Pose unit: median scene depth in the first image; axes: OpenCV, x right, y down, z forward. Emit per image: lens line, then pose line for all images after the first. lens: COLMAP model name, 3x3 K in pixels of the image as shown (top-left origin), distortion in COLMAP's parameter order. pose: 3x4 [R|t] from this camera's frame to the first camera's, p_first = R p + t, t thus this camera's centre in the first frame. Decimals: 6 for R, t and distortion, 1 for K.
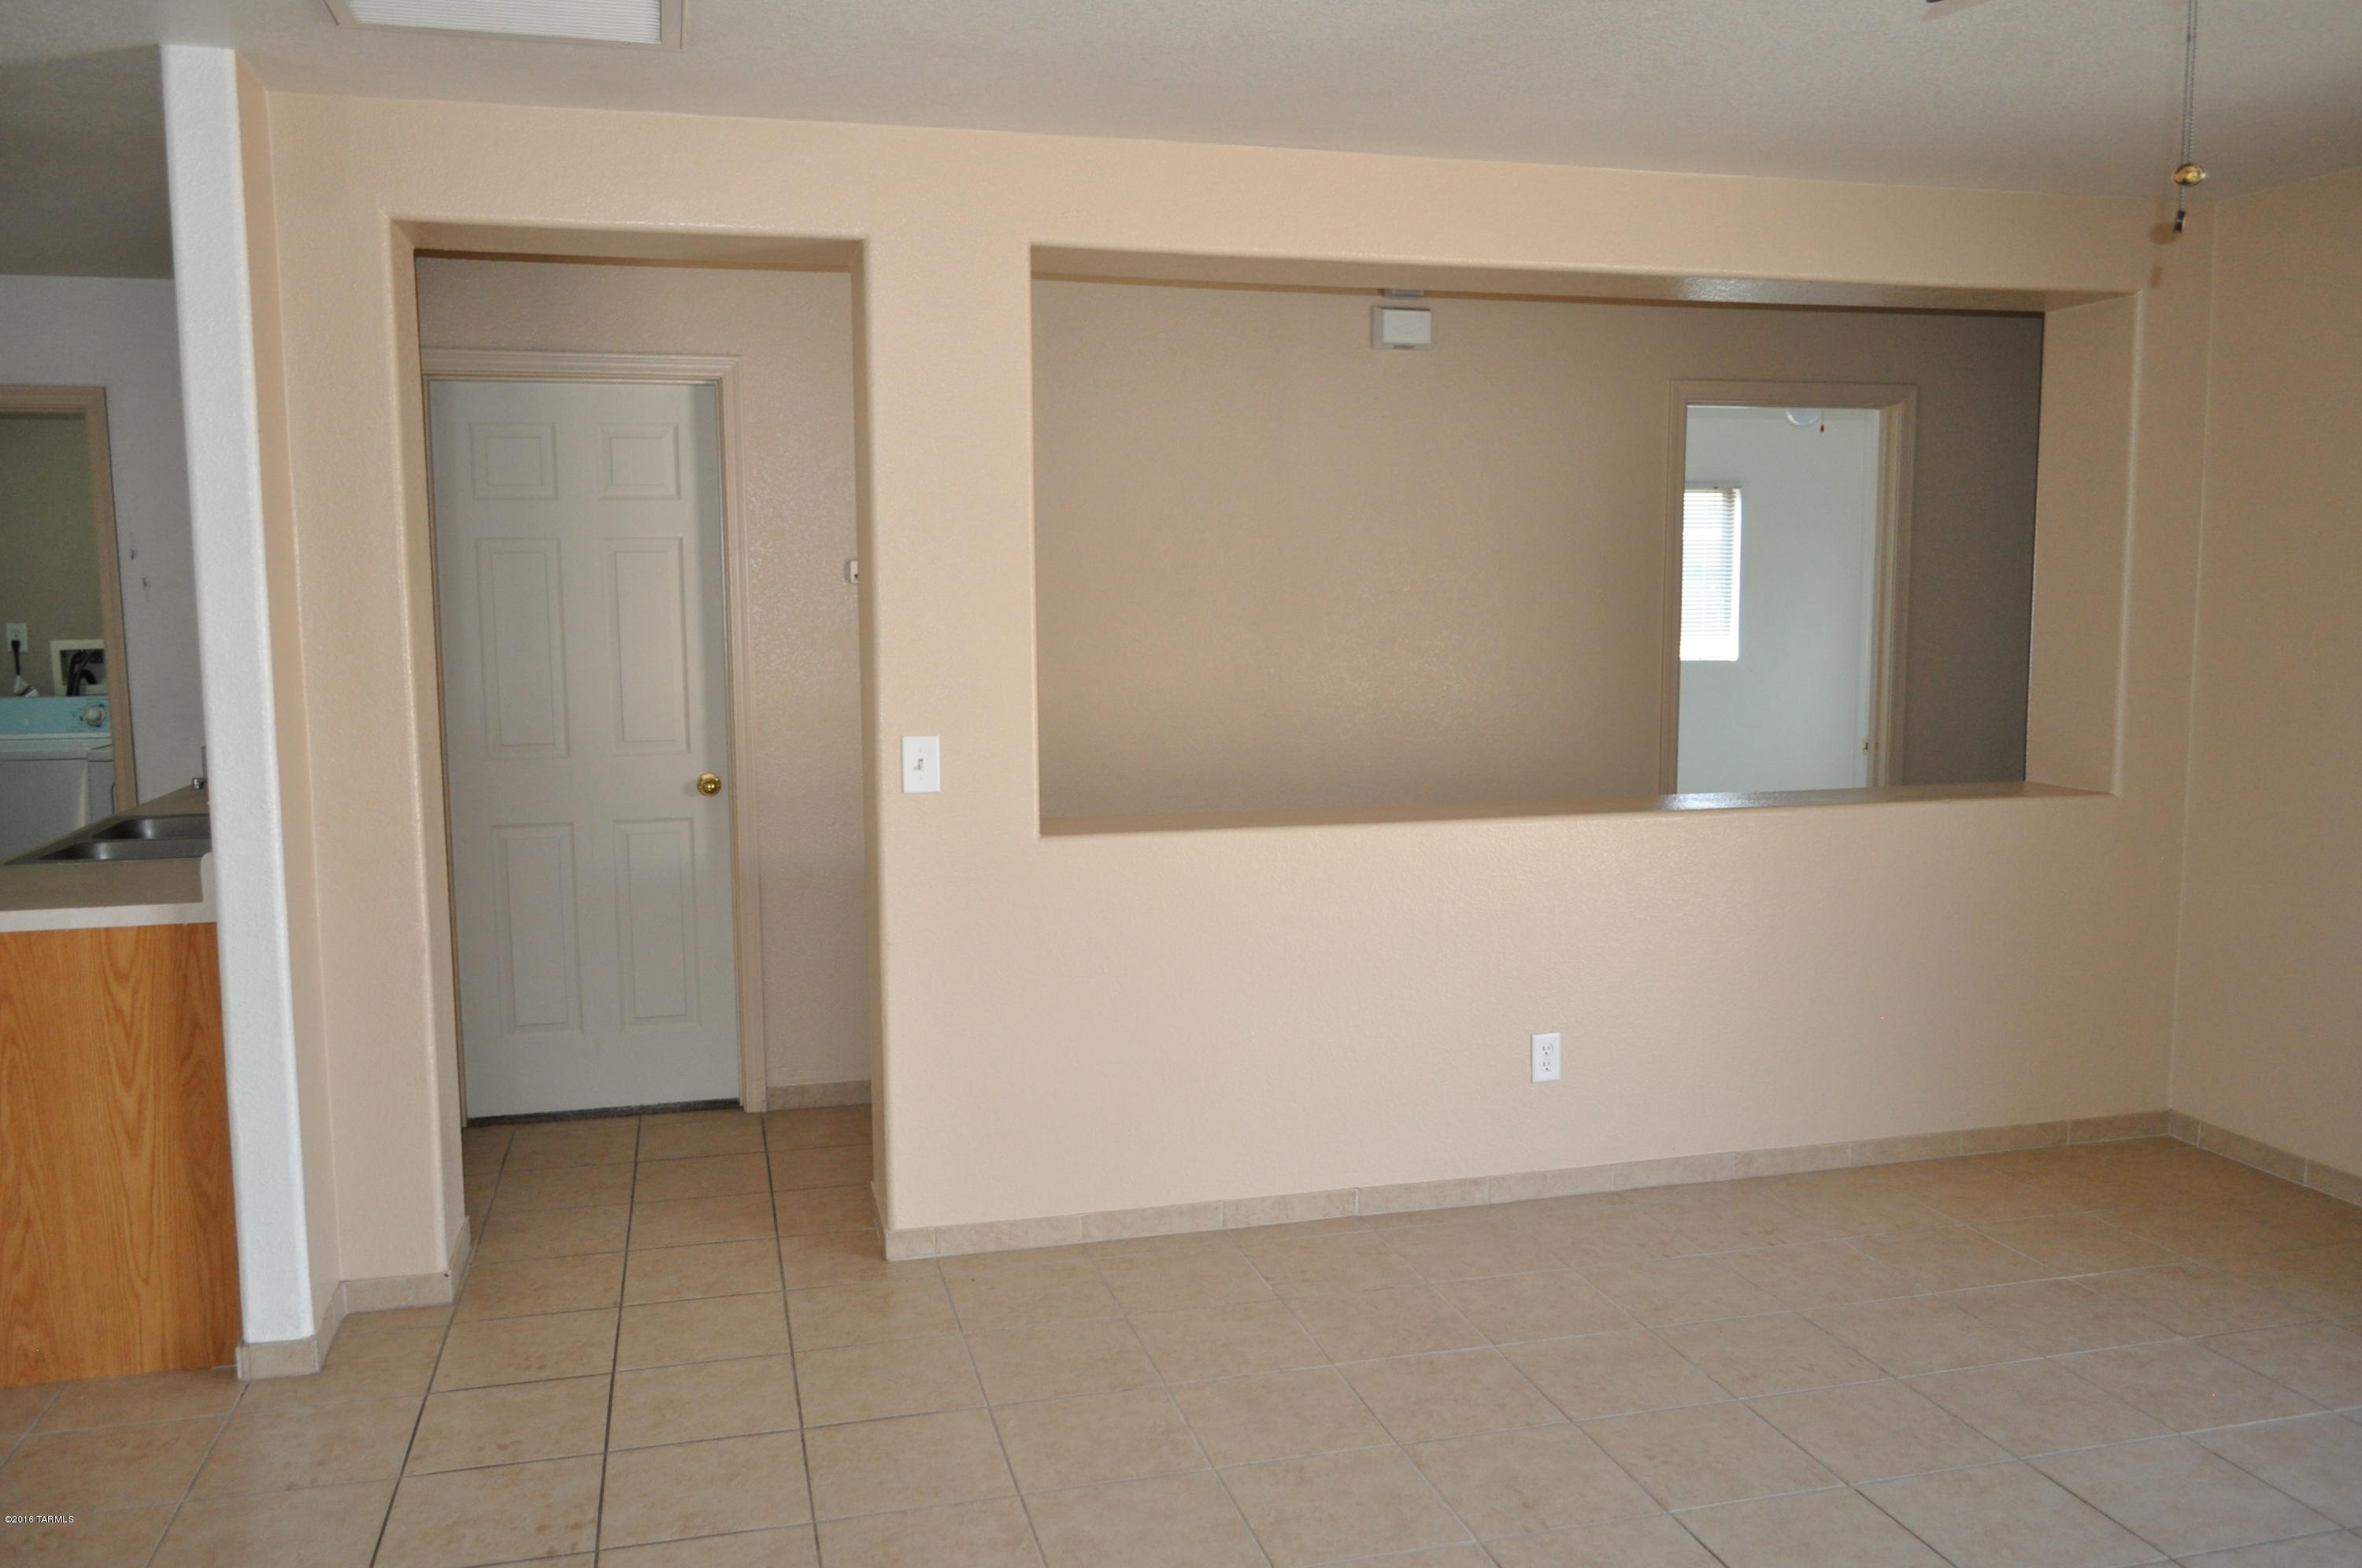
lens RADIAL K [[1845.9, 0, 1177.3], [0, 1845.9, 780.4], [0, 0, 1]] dist [-0.004260, -0.005245]
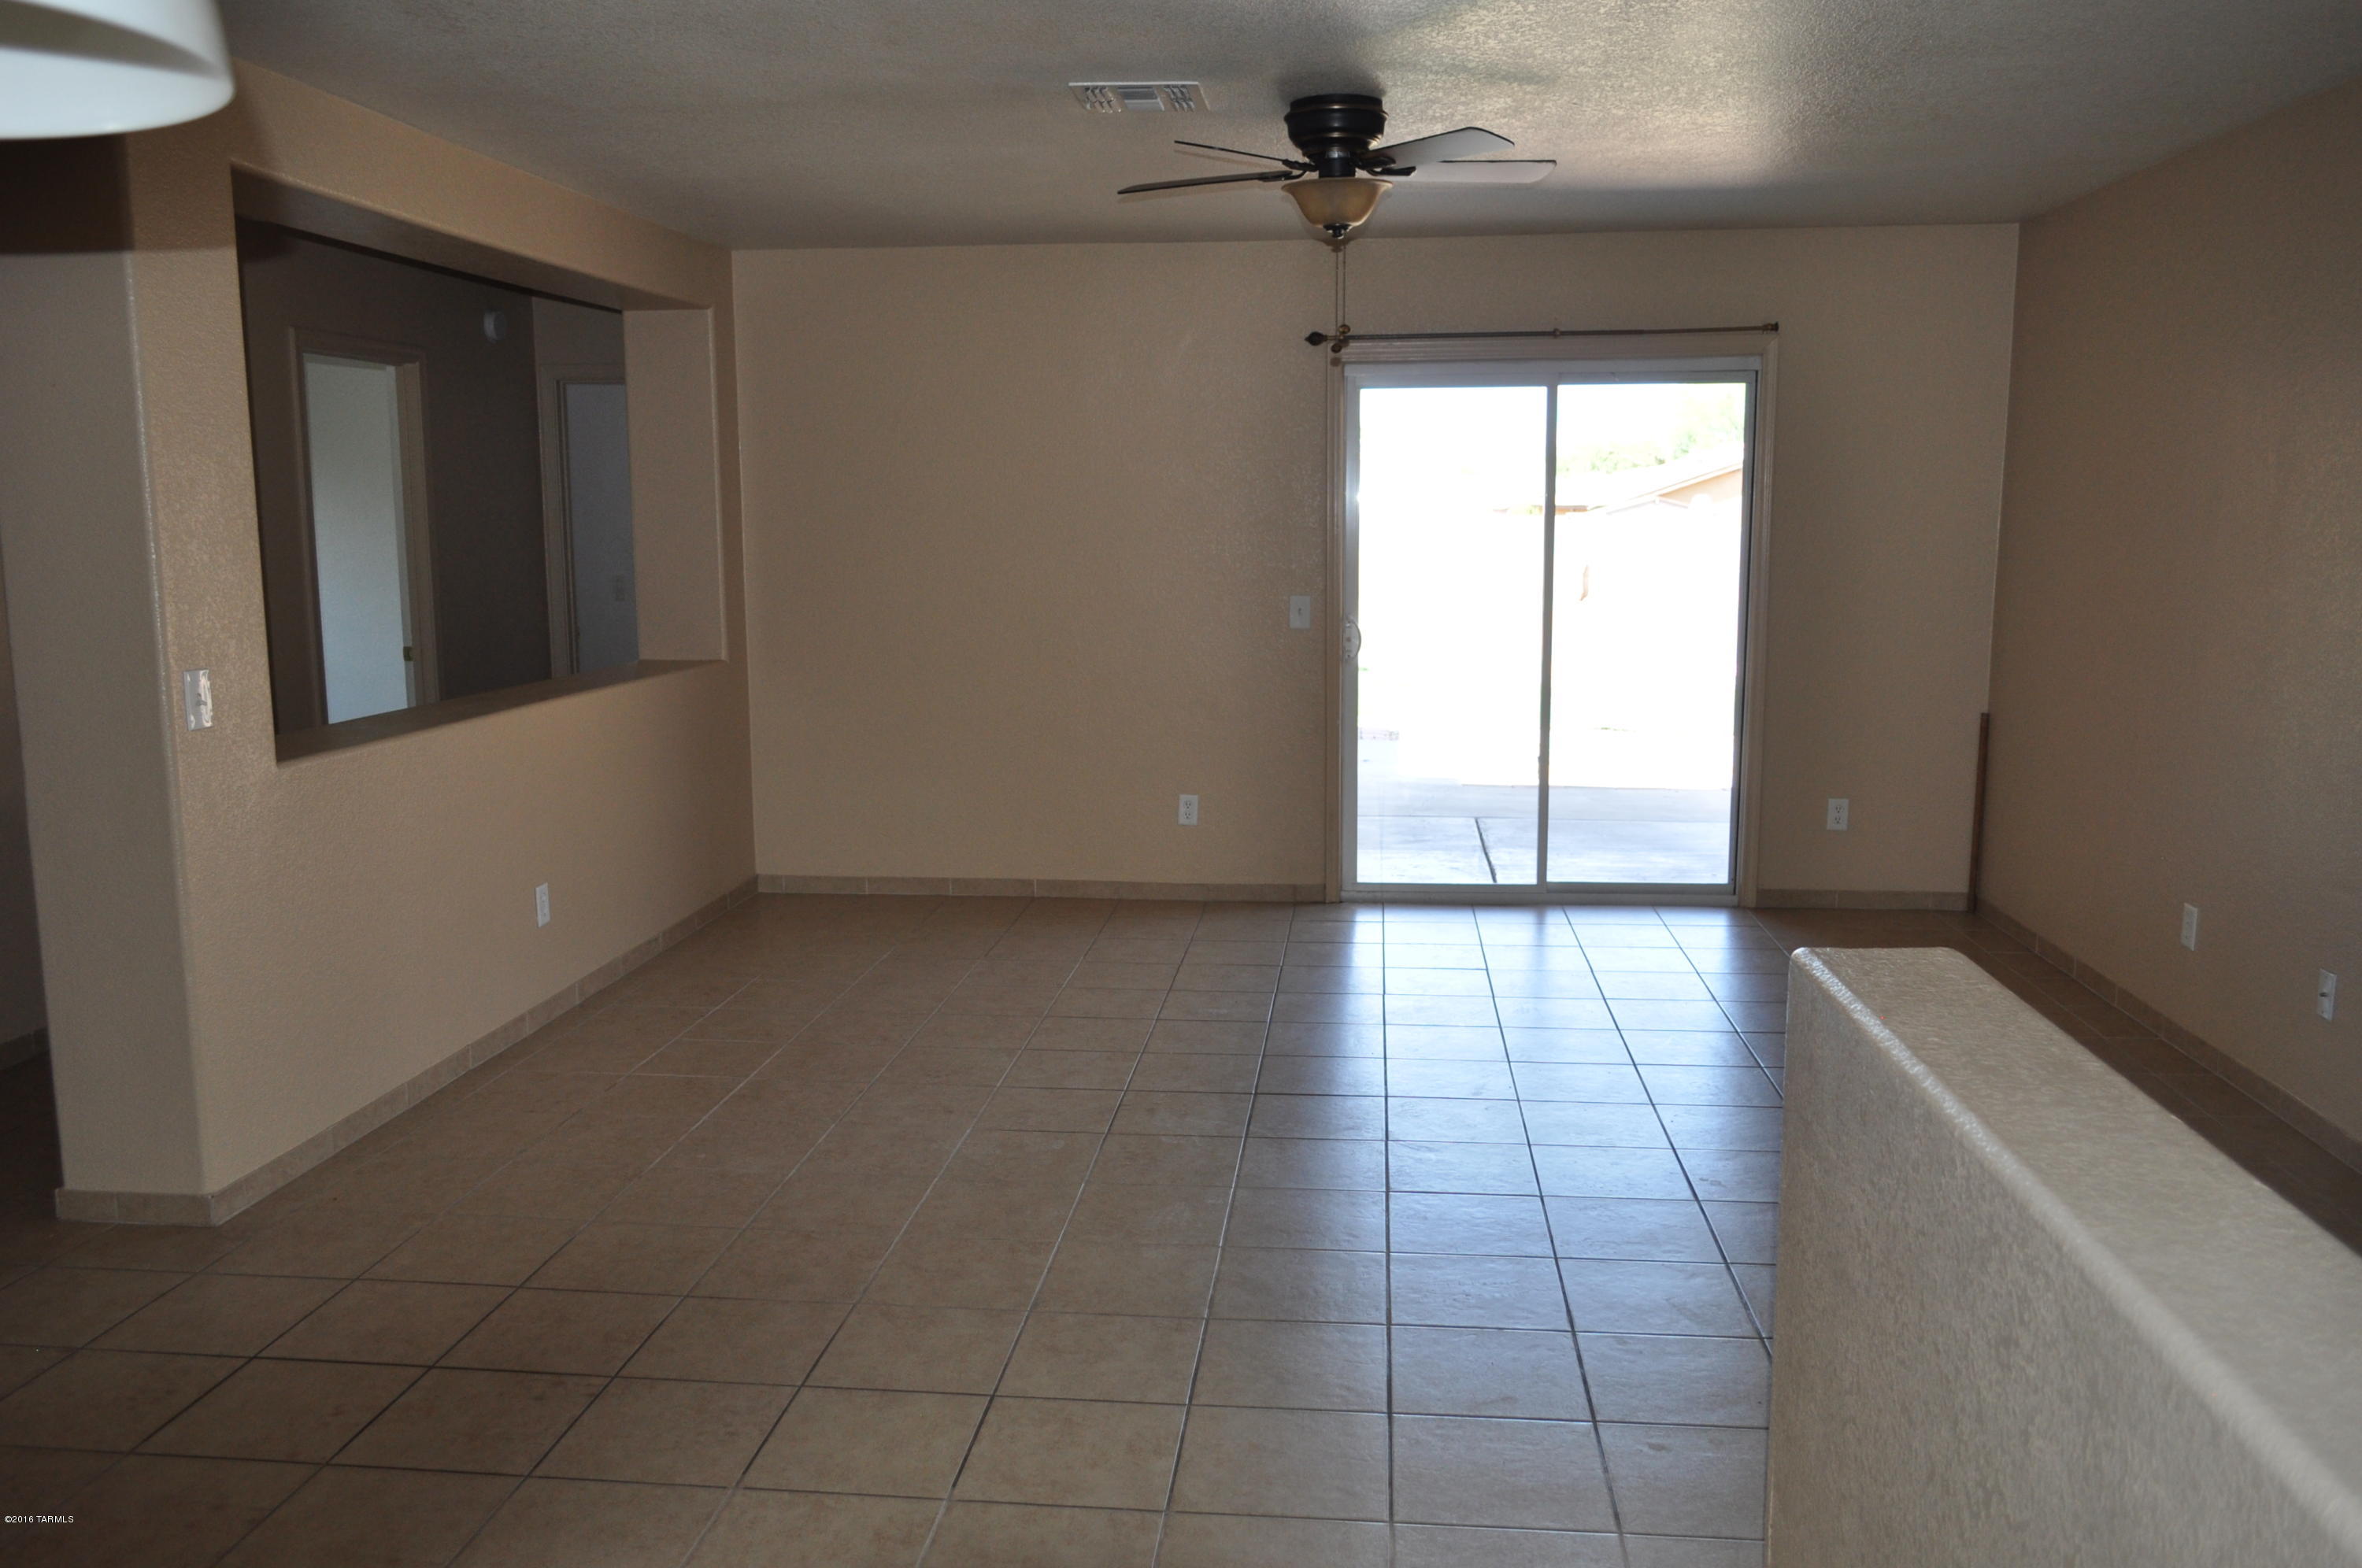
lens RADIAL K [[1845.9, 0, 1180.7], [0, 1845.9, 782.2], [0, 0, 1]] dist [-0.004260, -0.005245]
pose [[0.360784, -0.135562, 0.922745, -0.787900], [0.106046, 0.988926, 0.103822, -0.010823], [-0.926601, 0.060396, 0.371164, 0.167000]]
